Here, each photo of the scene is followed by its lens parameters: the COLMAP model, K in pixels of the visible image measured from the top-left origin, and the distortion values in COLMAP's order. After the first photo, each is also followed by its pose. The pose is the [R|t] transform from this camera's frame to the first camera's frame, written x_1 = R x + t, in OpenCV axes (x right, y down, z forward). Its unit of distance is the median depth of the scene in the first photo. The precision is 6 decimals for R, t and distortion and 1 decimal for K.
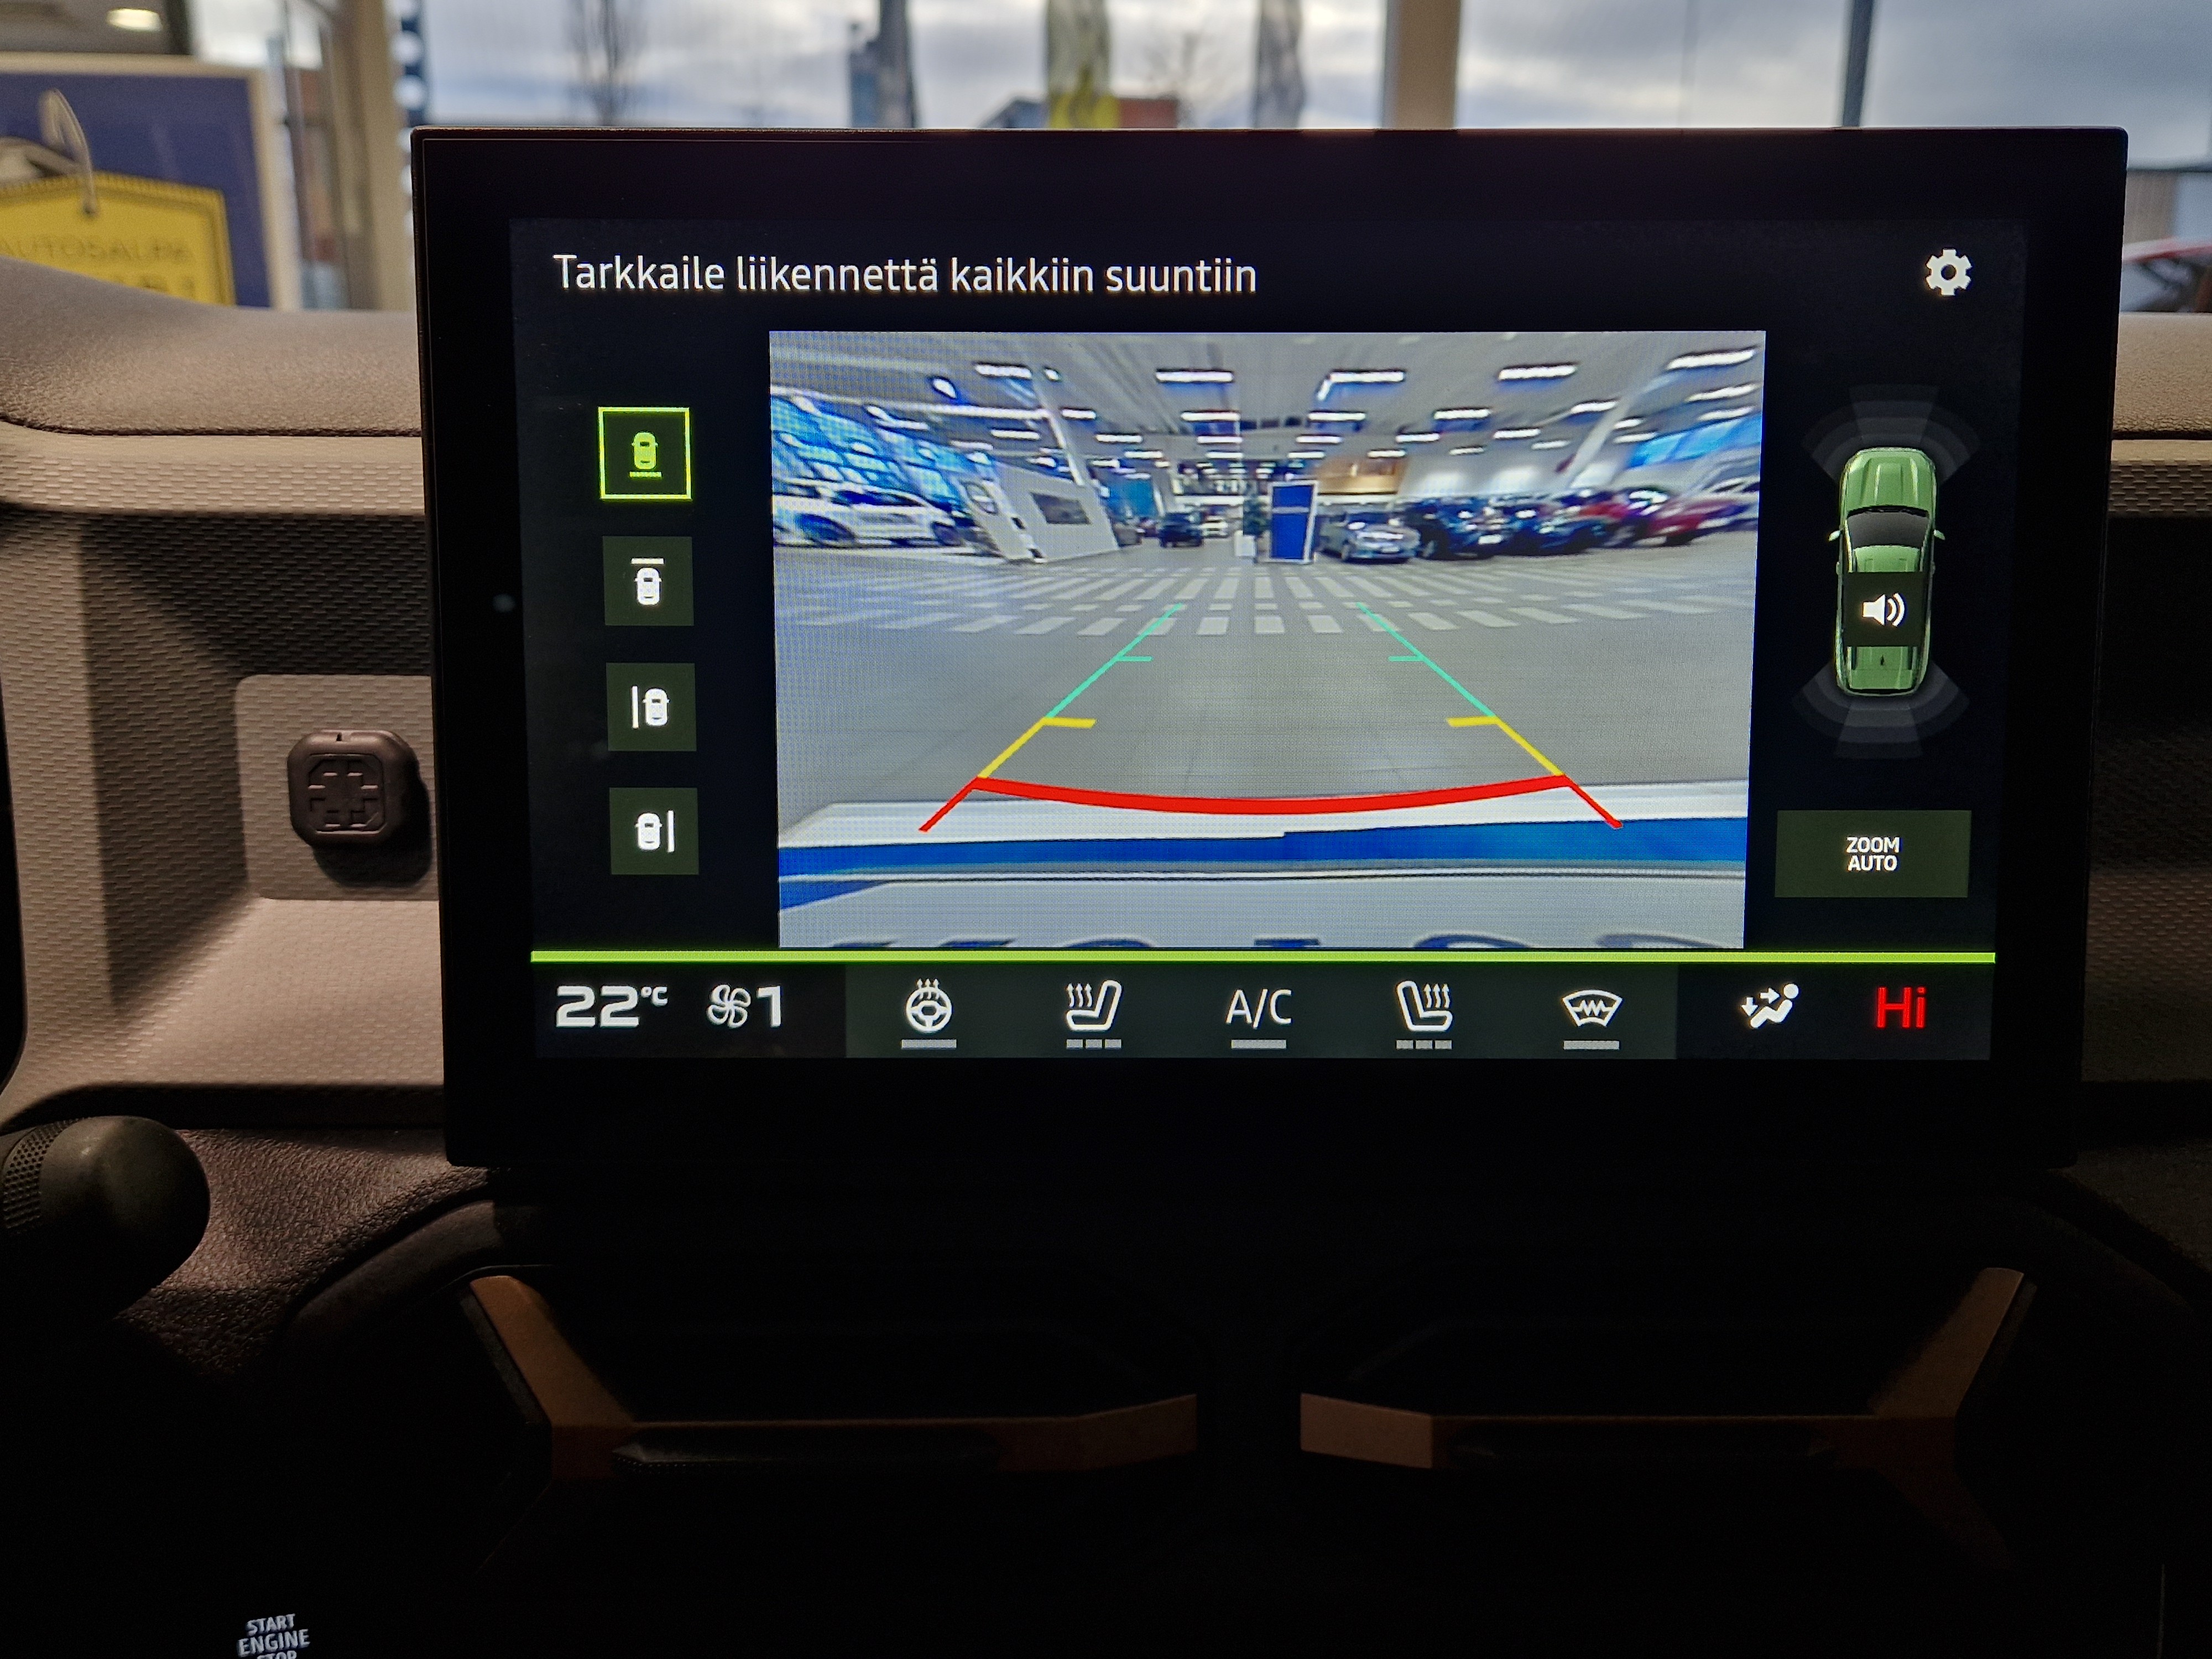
lens RADIAL K [[1849.4, 0, 1111.4], [0, 1849.4, 824.7], [0, 0, 1]] dist [0.107802, -0.161931]
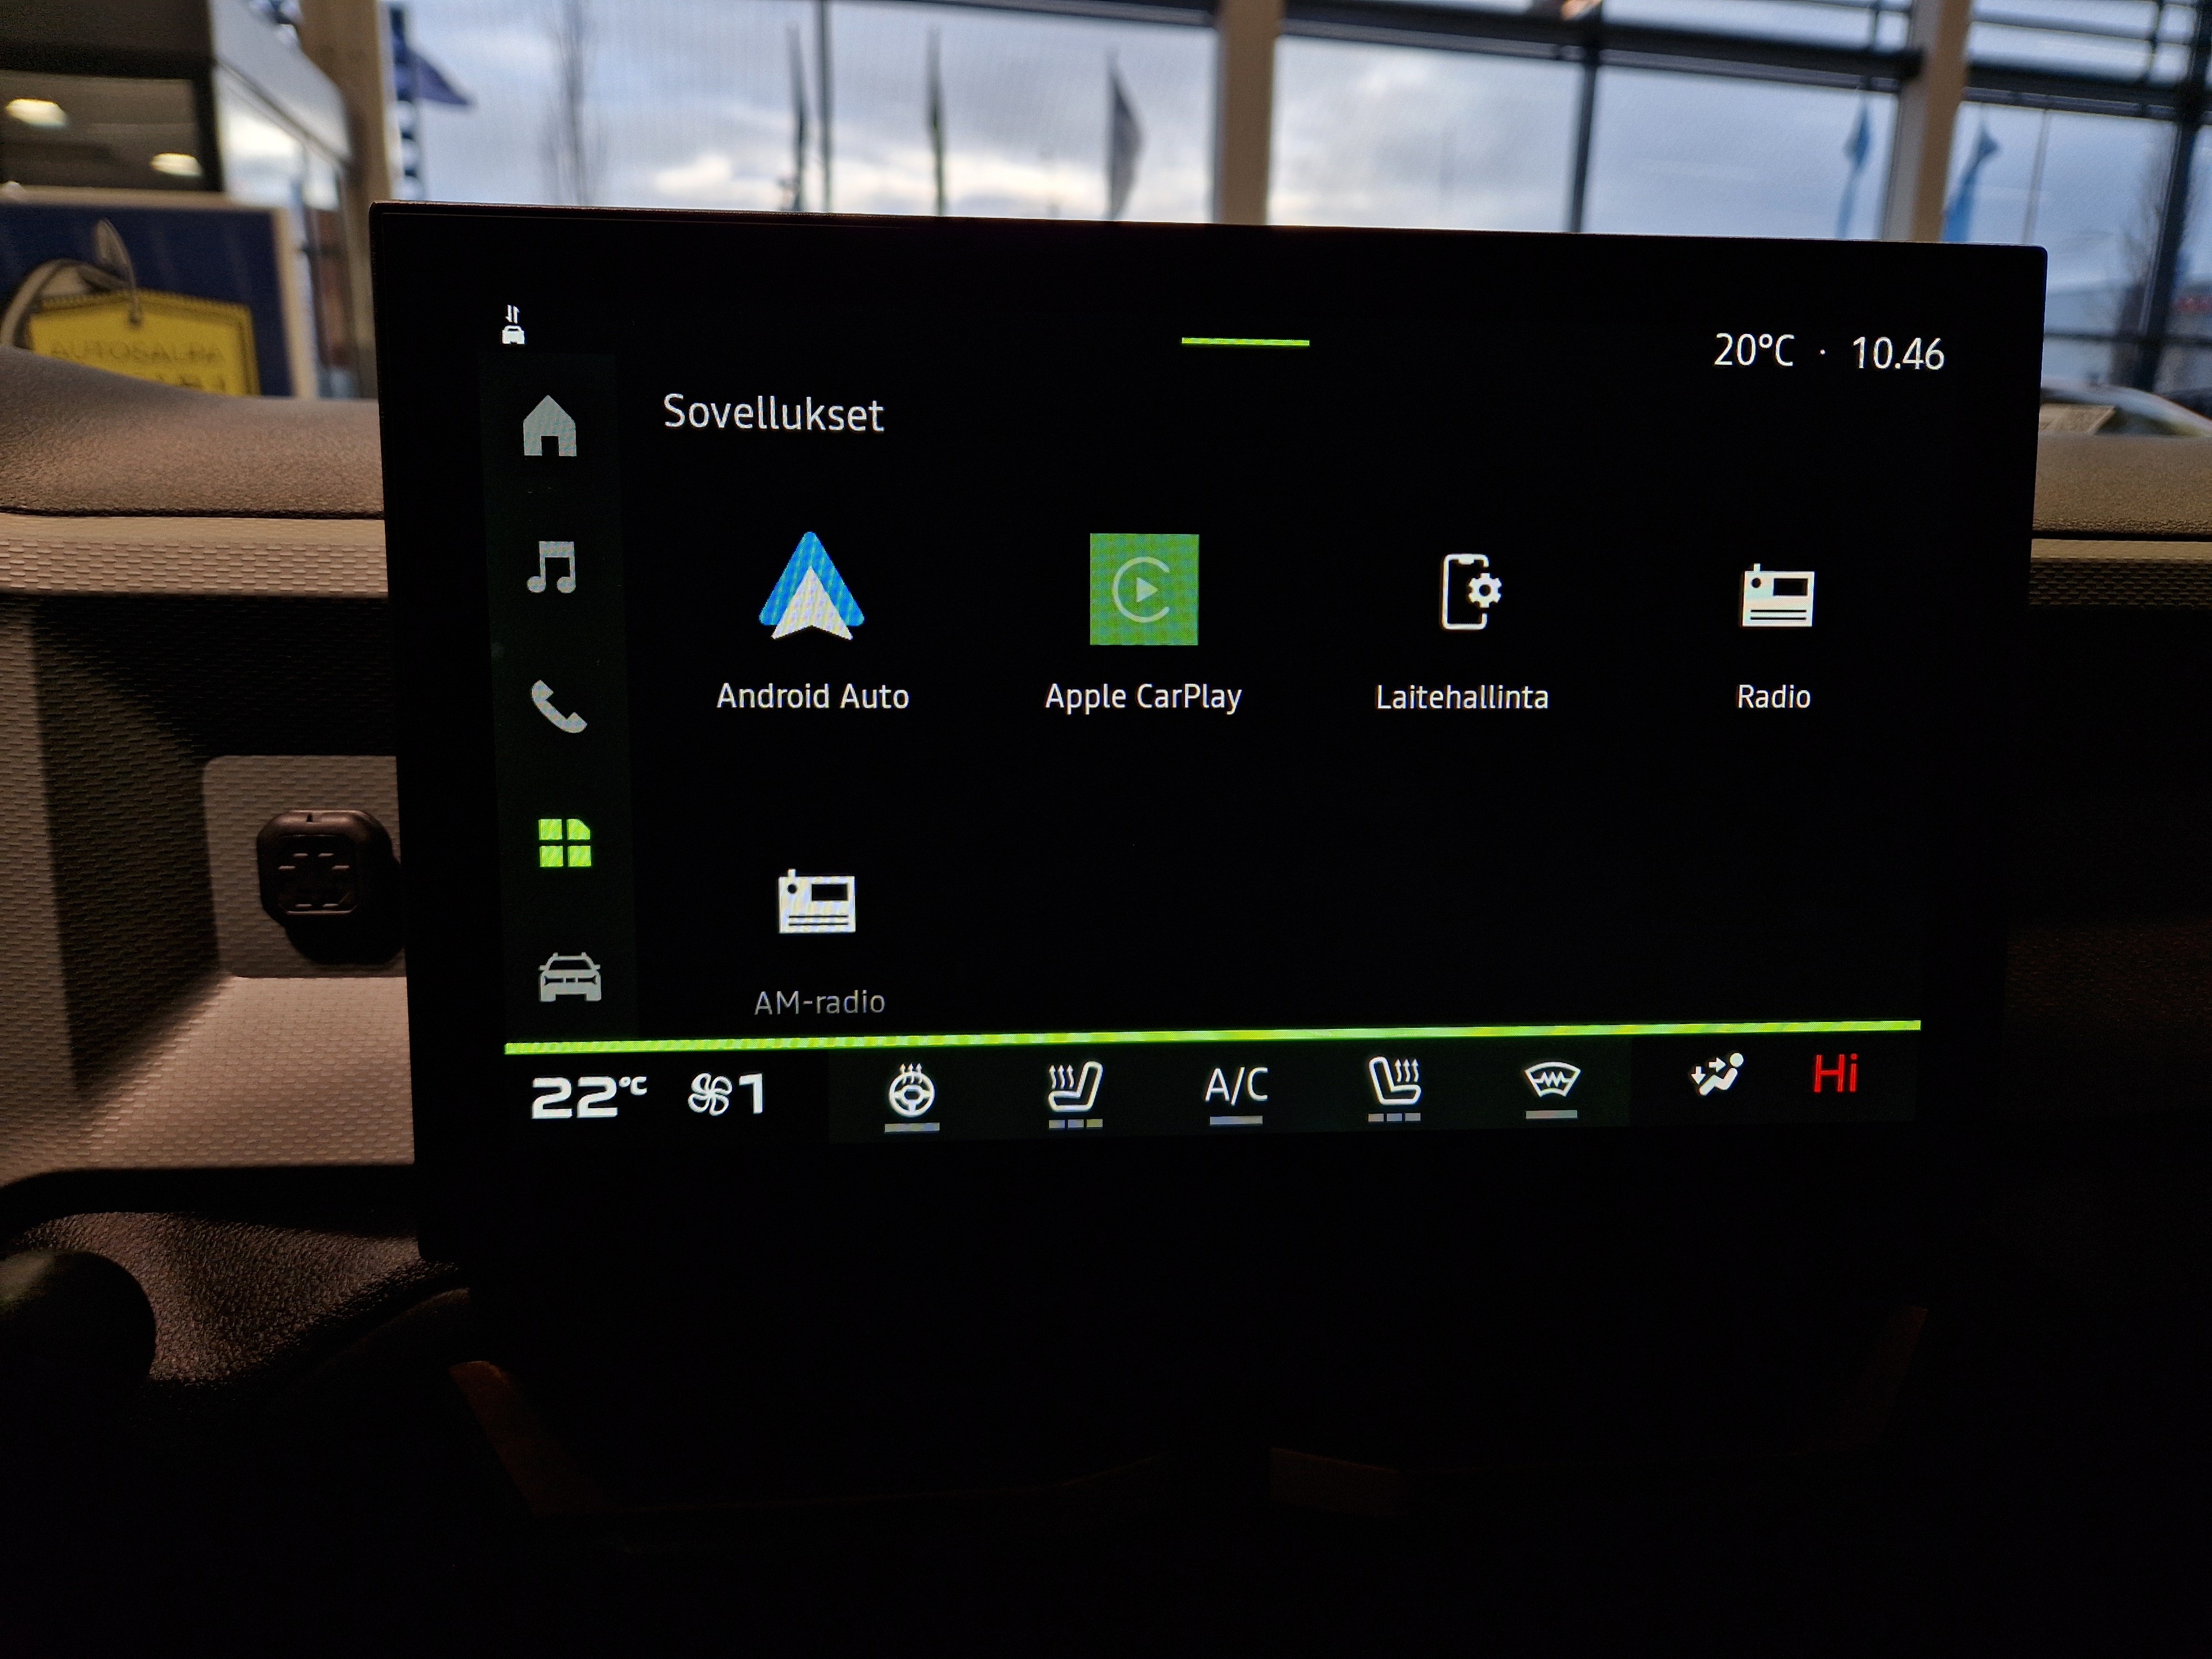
lens RADIAL K [[1479.9, 0, 1118.4], [0, 1479.9, 844.6], [0, 0, 1]] dist [0.081864, -0.086558]
pose [[0.997136, -0.007403, 0.075268, -0.046349], [0.006564, 0.999914, 0.011384, -0.044168], [-0.075346, -0.010857, 0.997098, 0.187027]]
